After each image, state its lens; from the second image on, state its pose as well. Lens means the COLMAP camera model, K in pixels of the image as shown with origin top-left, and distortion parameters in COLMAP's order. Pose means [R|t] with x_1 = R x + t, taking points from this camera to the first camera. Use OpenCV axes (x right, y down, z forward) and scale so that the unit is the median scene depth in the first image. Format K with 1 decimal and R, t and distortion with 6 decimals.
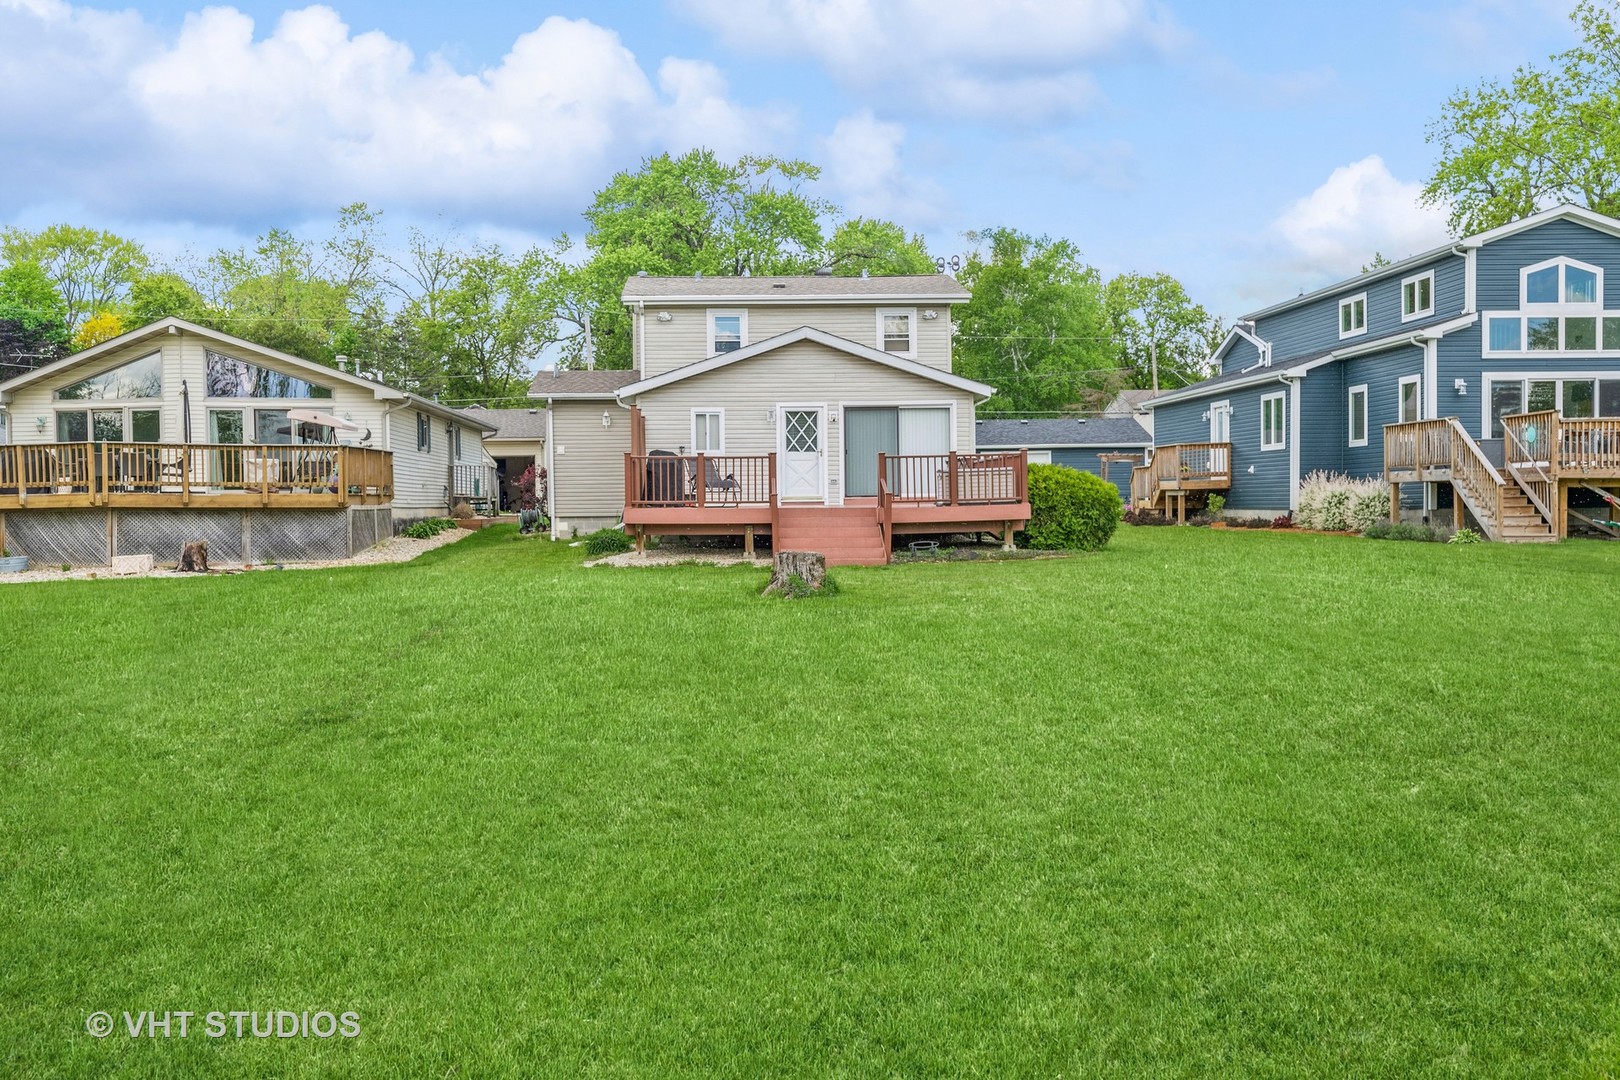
lens RADIAL K [[1634.8, 0, 809.7], [0, 1634.8, 537.1], [0, 0, 1]] dist [0.022491, 0.000000]
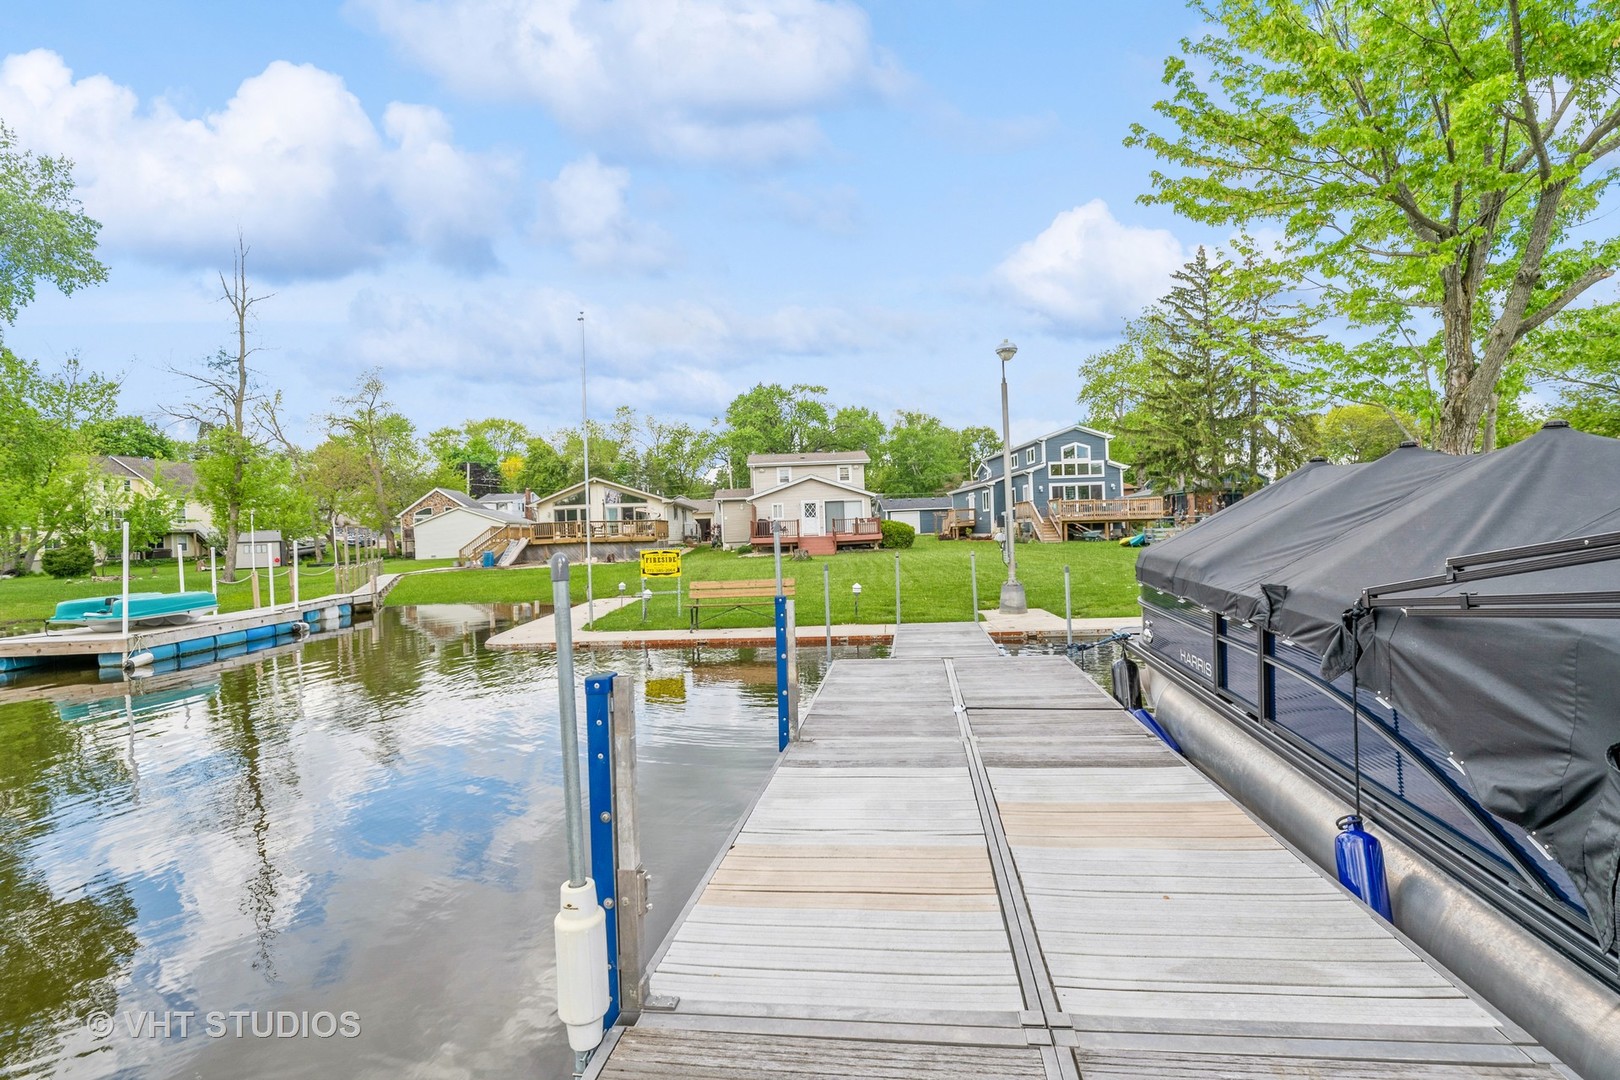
lens RADIAL K [[794.2, 0, 811.1], [0, 794.2, 538.3], [0, 0, 1]] dist [0.000851, -0.000234]
pose [[0.999306, -0.024208, -0.028309, 0.029958], [0.023751, 0.999584, -0.016363, 0.006569], [0.028693, 0.015680, 0.999465, -0.342556]]
